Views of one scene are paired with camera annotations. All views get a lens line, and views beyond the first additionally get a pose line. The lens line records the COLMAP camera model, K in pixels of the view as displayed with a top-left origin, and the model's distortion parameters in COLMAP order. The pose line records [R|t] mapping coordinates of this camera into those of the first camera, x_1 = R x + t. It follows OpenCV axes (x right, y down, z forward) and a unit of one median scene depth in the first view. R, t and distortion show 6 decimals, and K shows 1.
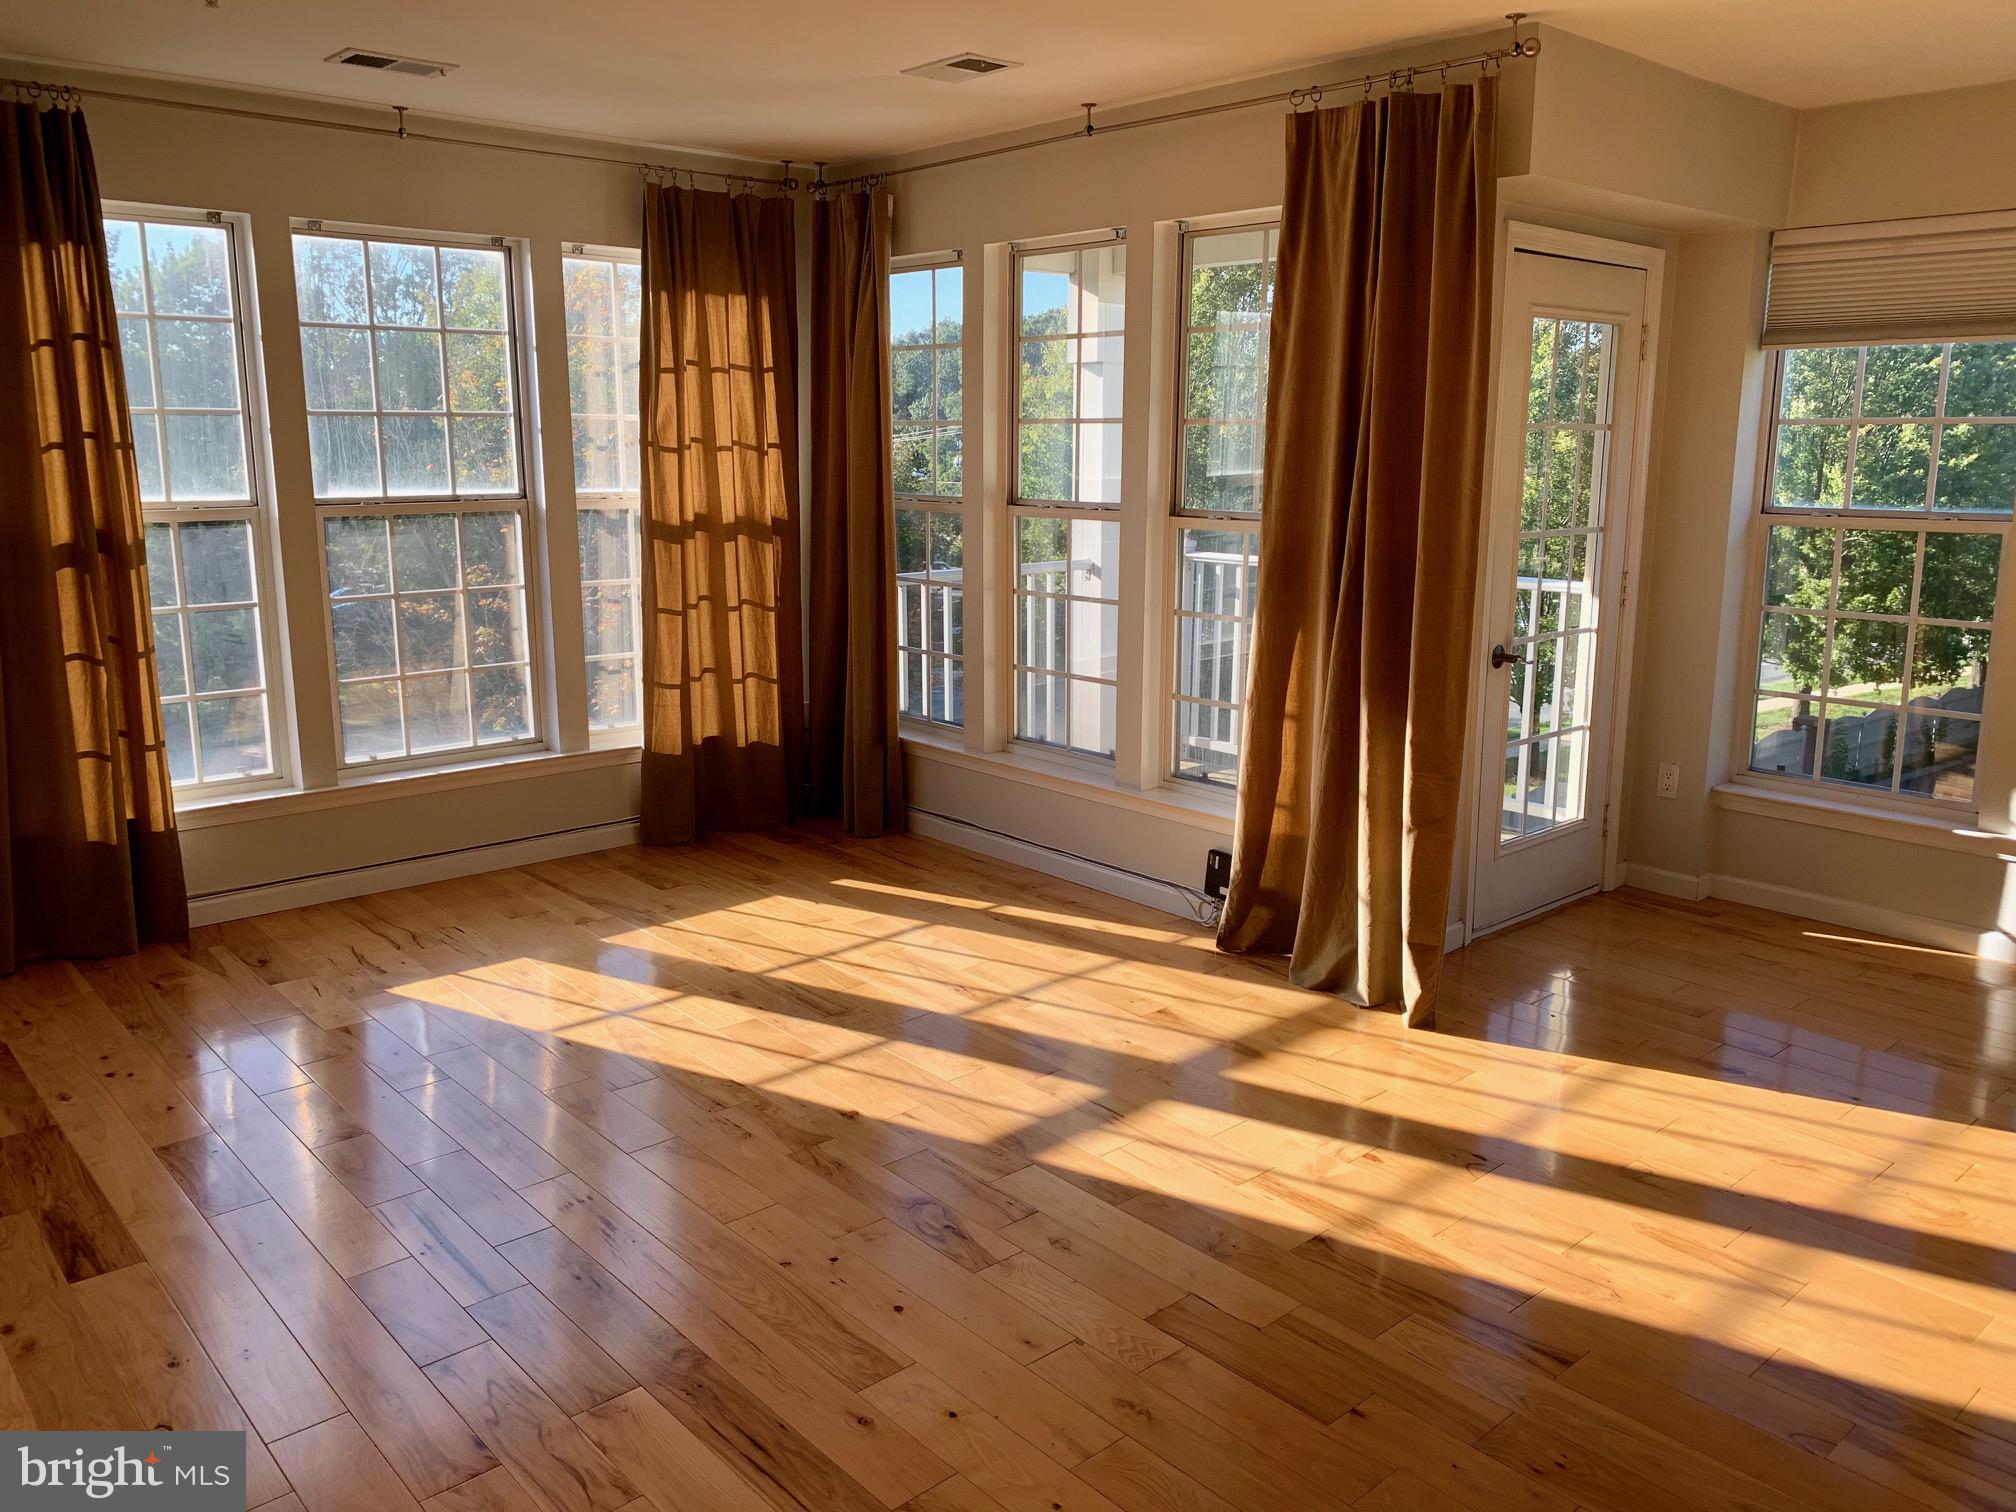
lens RADIAL K [[1539.9, 0, 1006.3], [0, 1539.9, 745.5], [0, 0, 1]] dist [0.073361, -0.123601]
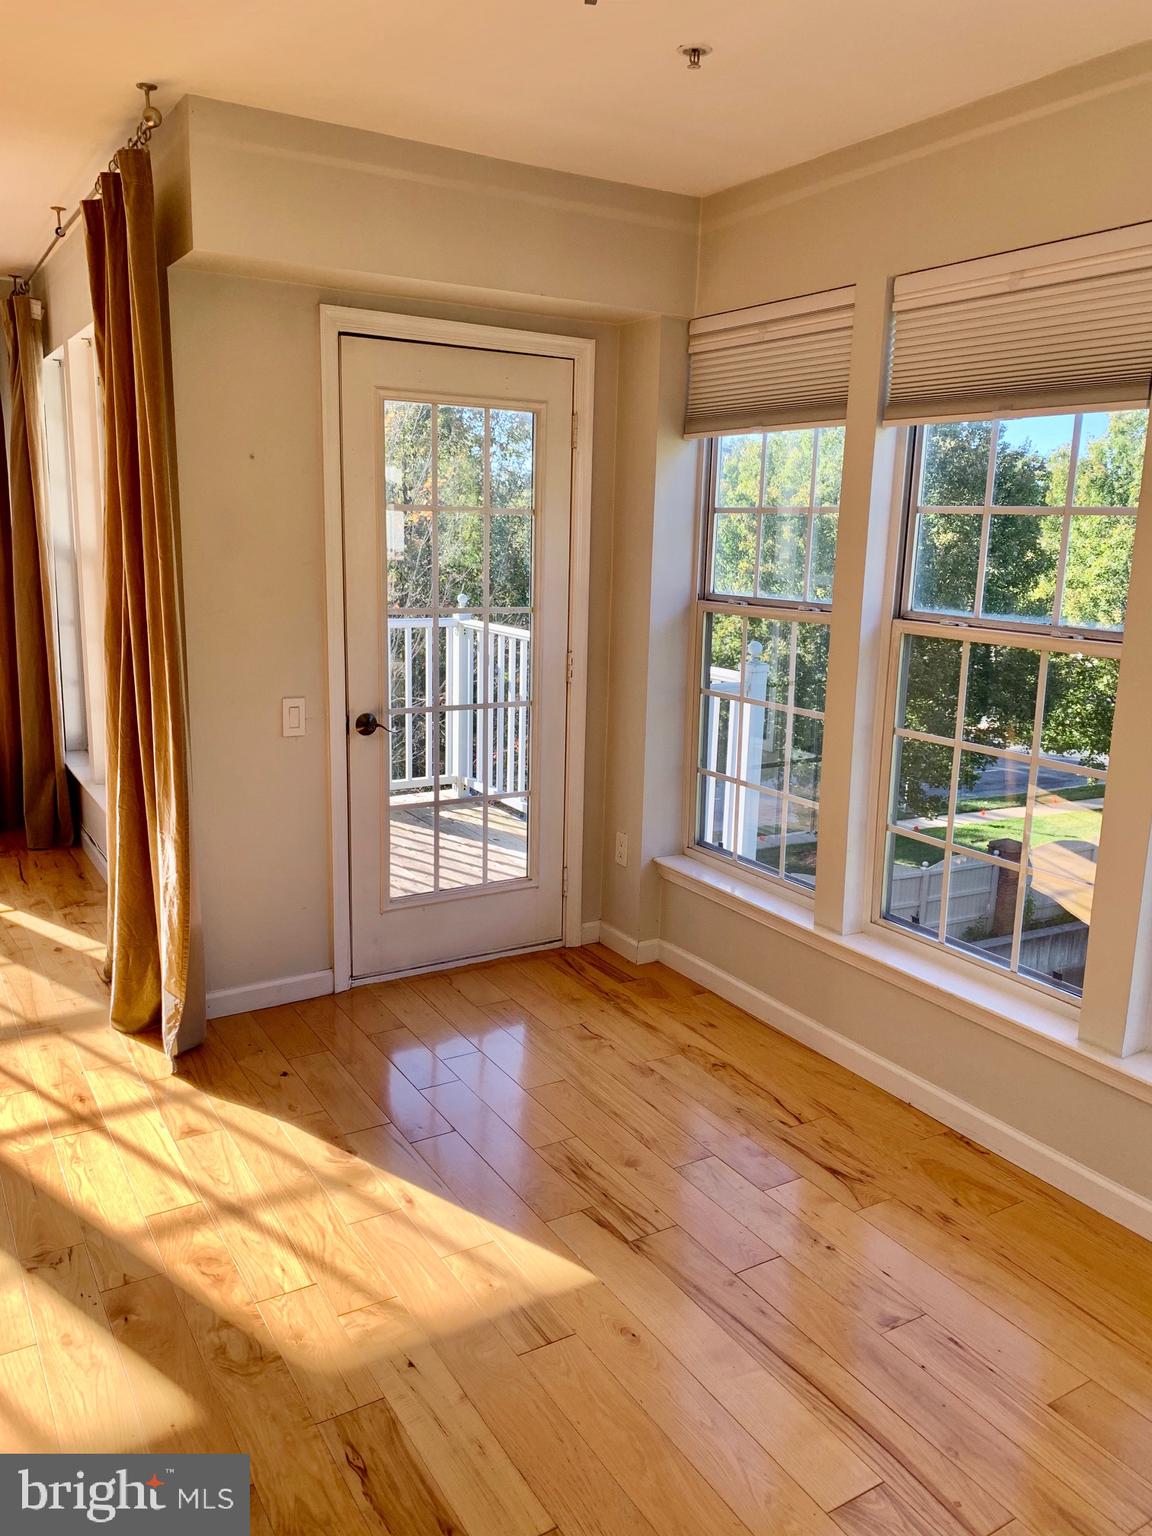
lens RADIAL K [[1173.3, 0, 570.7], [0, 1173.3, 766.9], [0, 0, 1]] dist [0.073361, -0.123601]
pose [[0.982463, 0.056071, -0.177824, 0.541725], [-0.055755, 0.998421, 0.006780, -0.036628], [0.177924, 0.003254, 0.984039, 0.212008]]
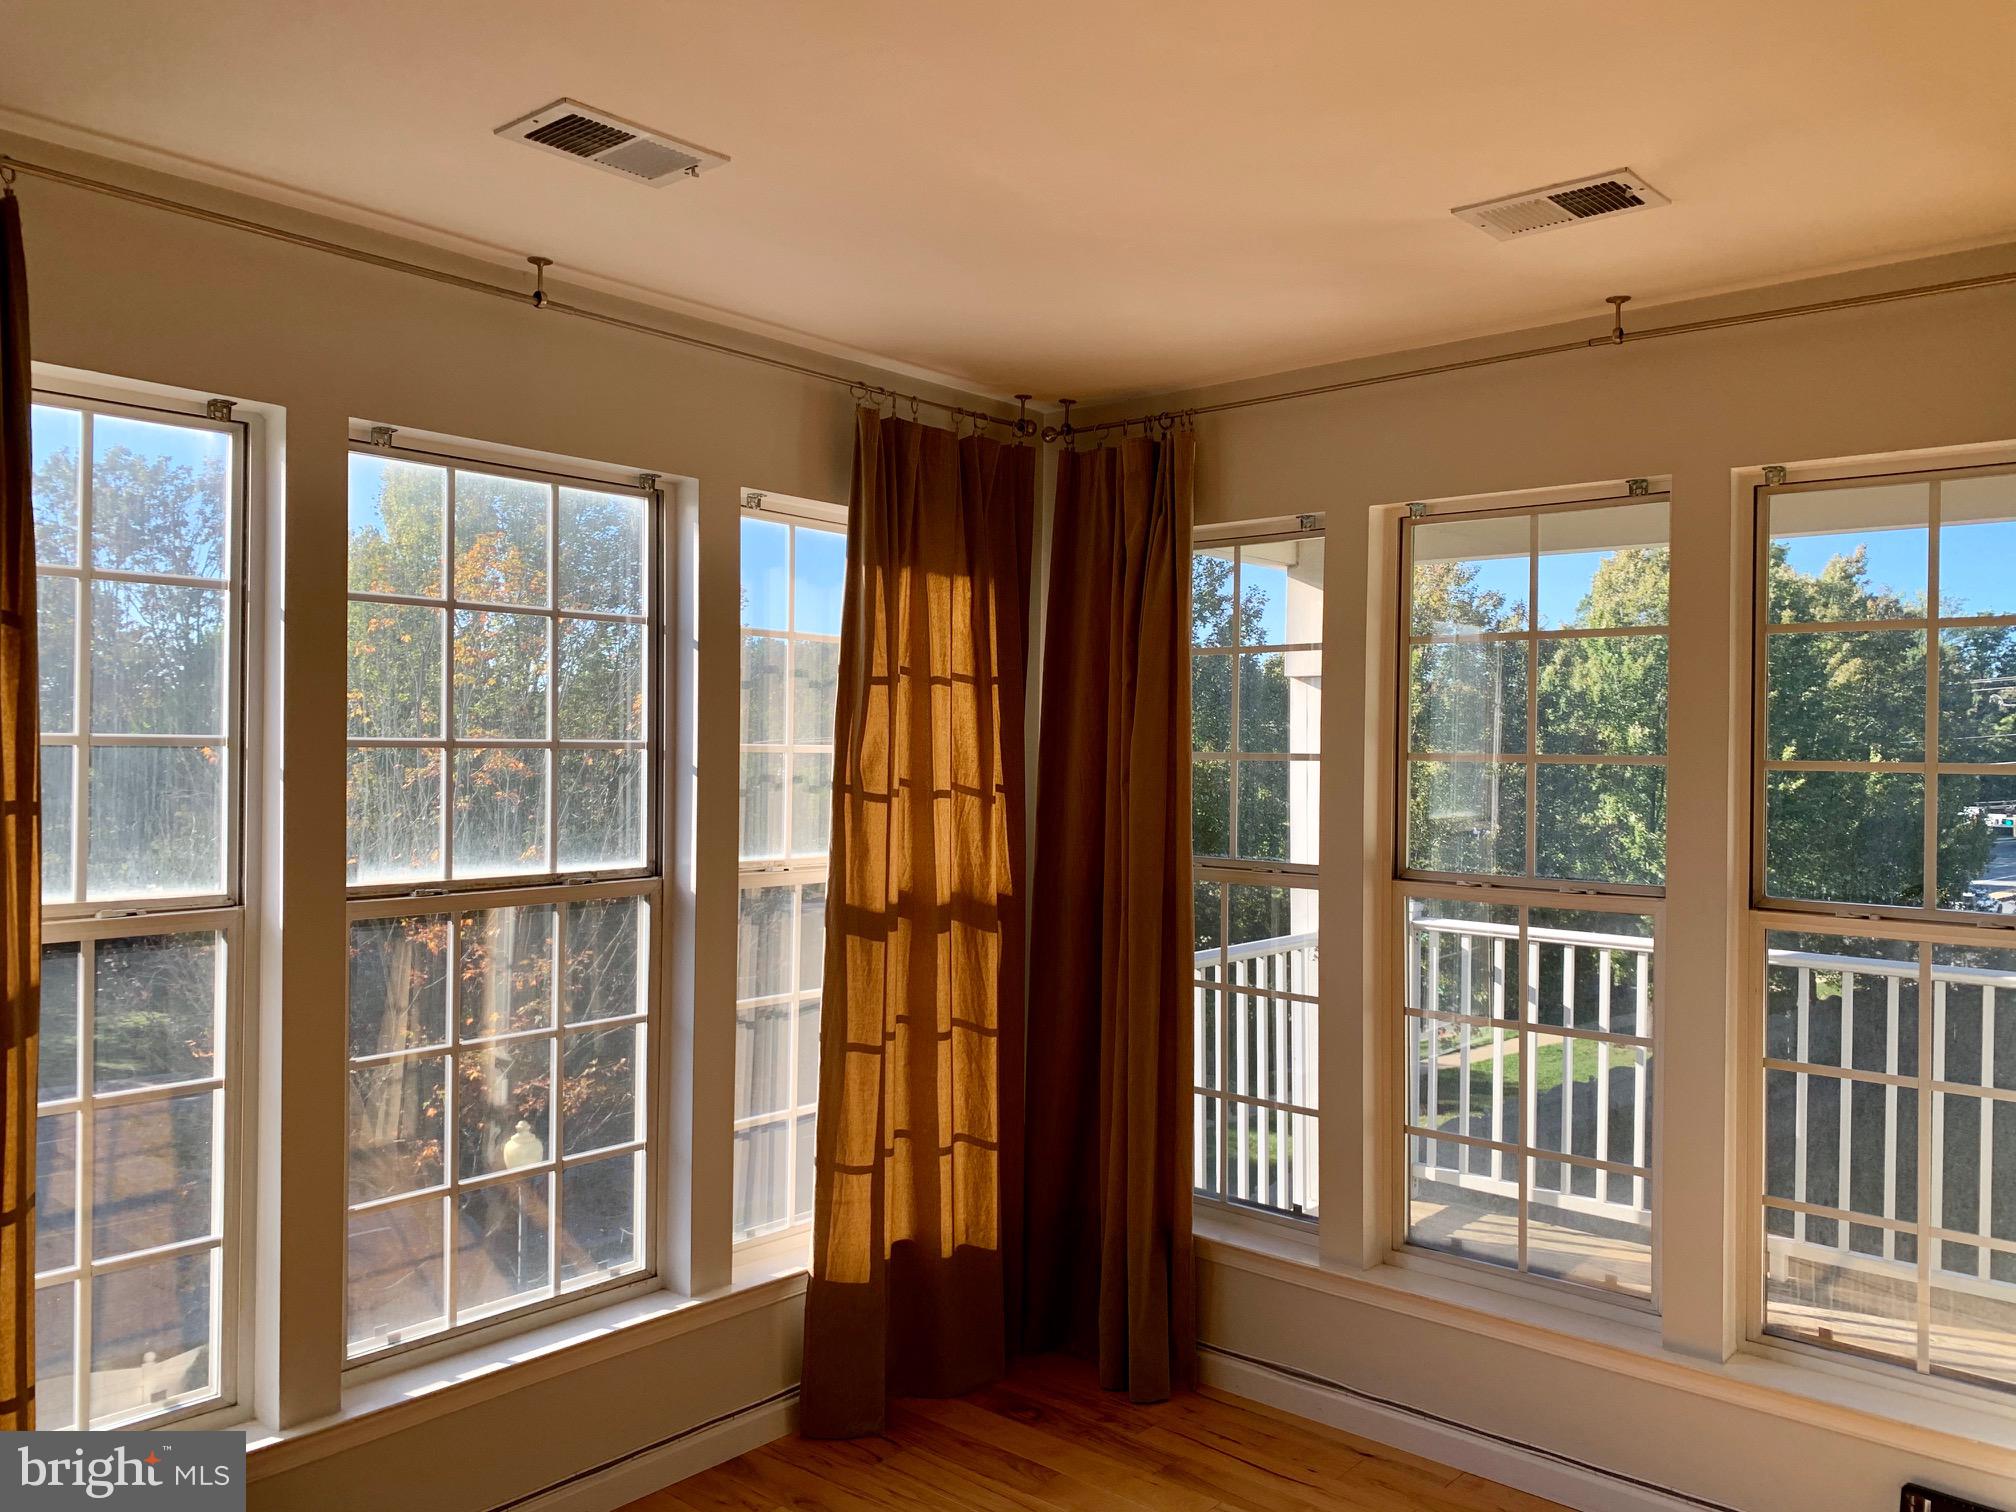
lens RADIAL K [[1539.9, 0, 1006.3], [0, 1539.9, 745.5], [0, 0, 1]] dist [0.073361, -0.123601]
pose [[0.992179, 0.008385, 0.124538, -0.250399], [0.016565, 0.980071, -0.197956, -0.085554], [-0.123716, 0.198471, 0.972267, 0.368476]]
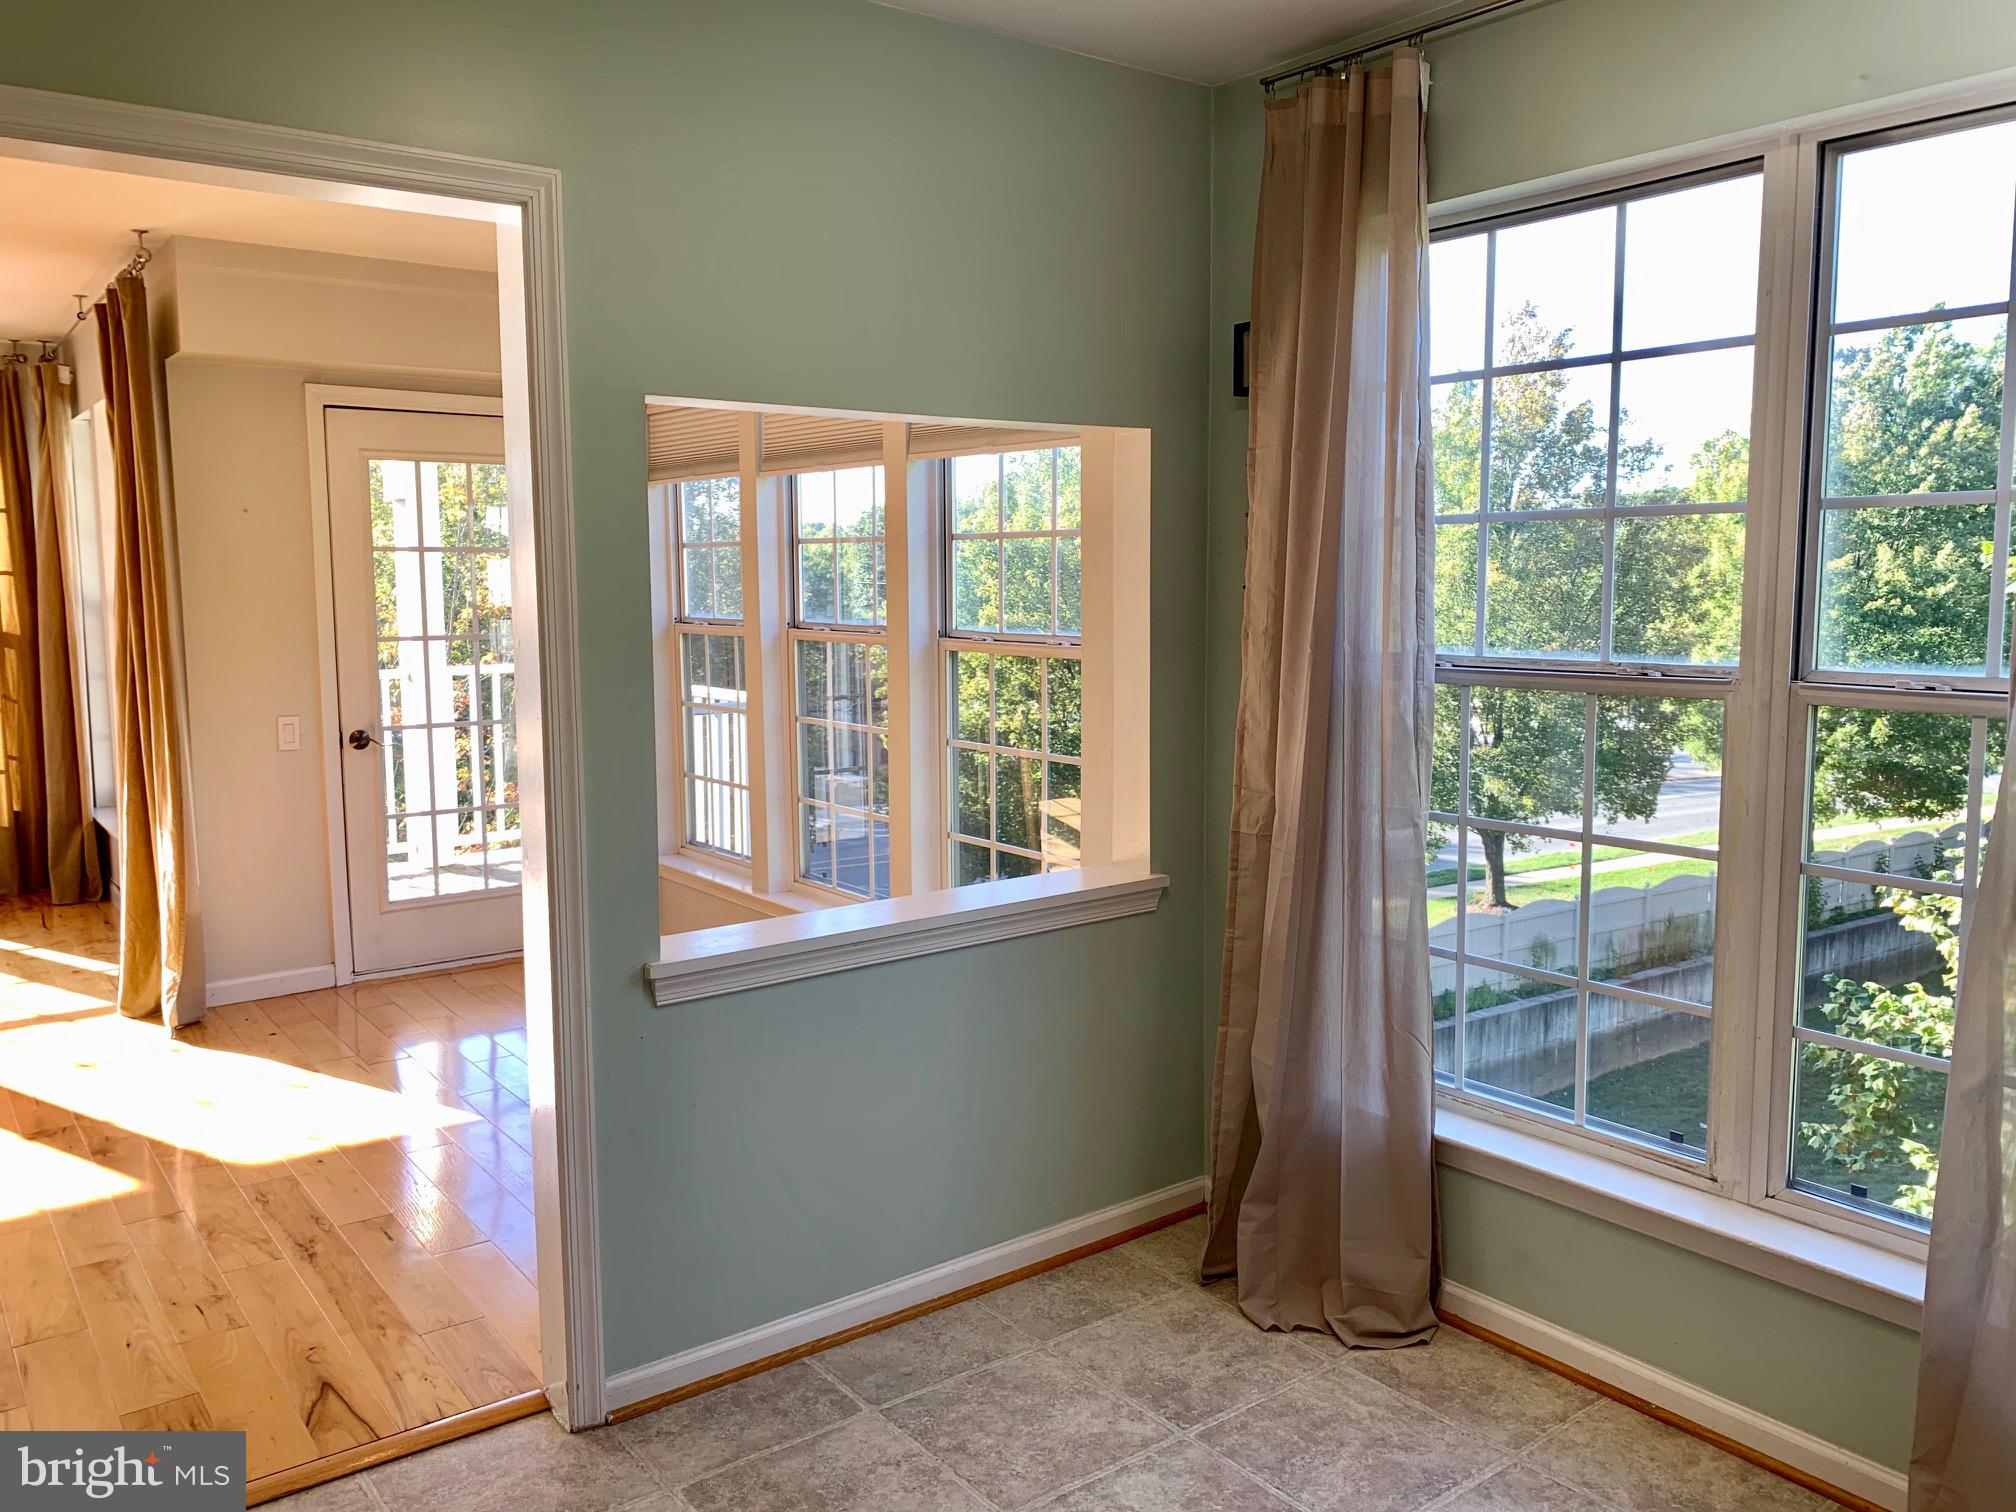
lens RADIAL K [[1547.9, 0, 1007.7], [0, 1547.9, 736.9], [0, 0, 1]] dist [-0.003255, -0.005778]
pose [[0.997338, -0.001834, -0.072901, 0.812450], [-0.005019, 0.995587, -0.093711, 0.045256], [0.072751, 0.093827, 0.992927, -0.126911]]
